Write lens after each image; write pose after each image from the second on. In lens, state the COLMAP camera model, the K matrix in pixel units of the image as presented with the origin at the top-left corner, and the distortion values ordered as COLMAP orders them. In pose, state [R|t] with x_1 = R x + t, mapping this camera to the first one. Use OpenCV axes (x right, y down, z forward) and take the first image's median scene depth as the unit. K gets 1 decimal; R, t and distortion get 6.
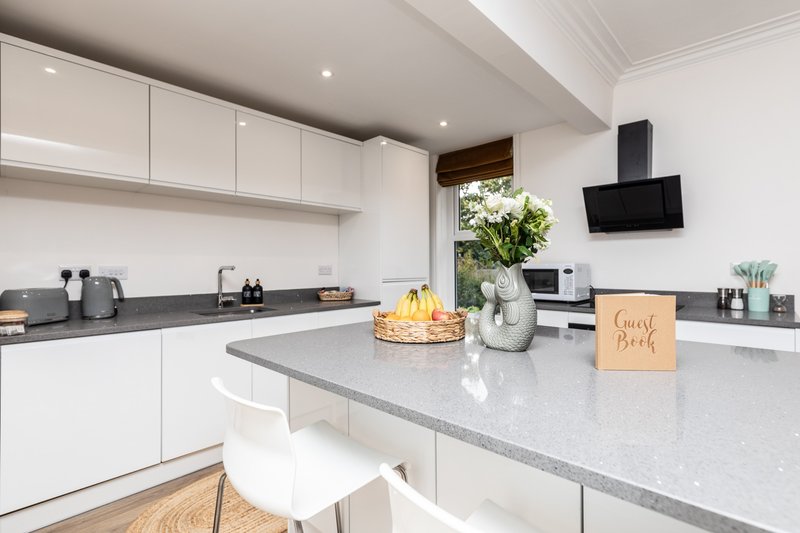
lens RADIAL K [[384.9, 0, 401.5], [0, 384.9, 268.4], [0, 0, 1]] dist [-0.000875, -0.000444]
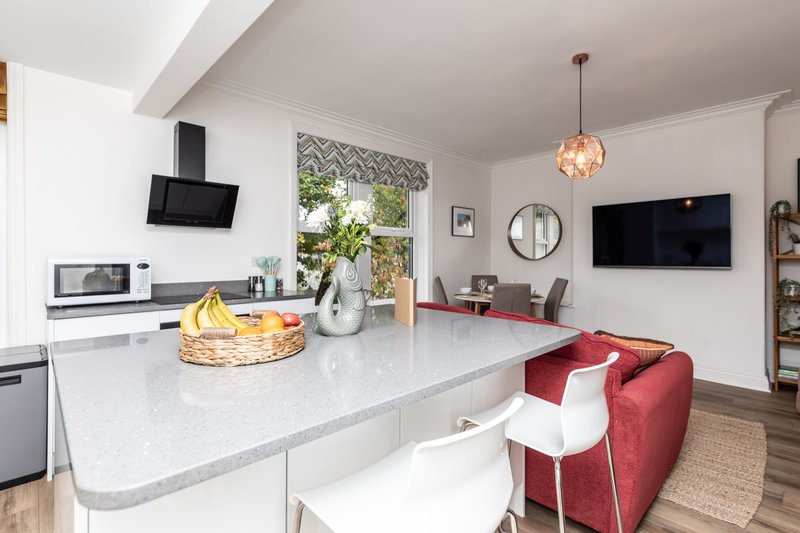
lens RADIAL K [[384.9, 0, 399.0], [0, 384.9, 258.7], [0, 0, 1]] dist [-0.000875, -0.000444]
pose [[0.036054, -0.003167, 0.999345, -0.447039], [0.000044, 0.999995, 0.003167, -0.013193], [-0.999350, -0.000071, 0.036054, 0.408309]]
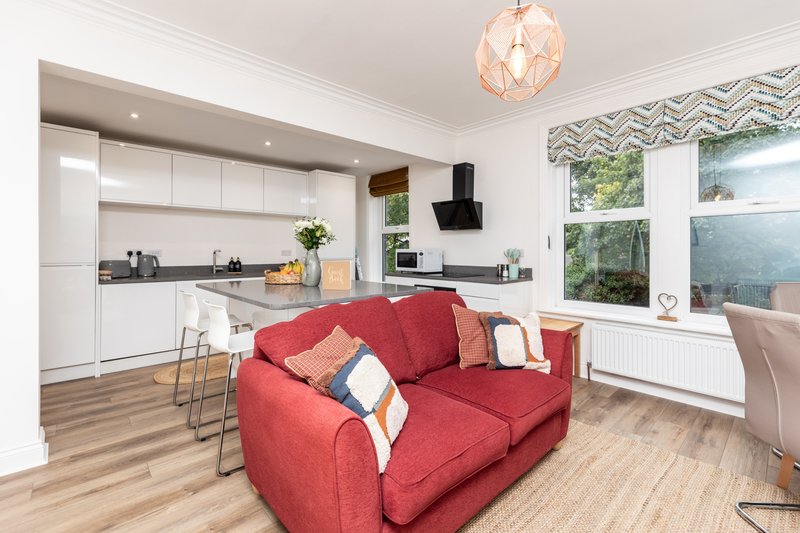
lens RADIAL K [[343.7, 0, 398.2], [0, 343.7, 253.7], [0, 0, 1]] dist [-0.000198, -0.000150]
pose [[0.998576, 0.006070, -0.053004, 0.435652], [-0.005982, 0.999980, 0.001819, 0.004577], [0.053014, -0.001499, 0.998593, -0.502453]]
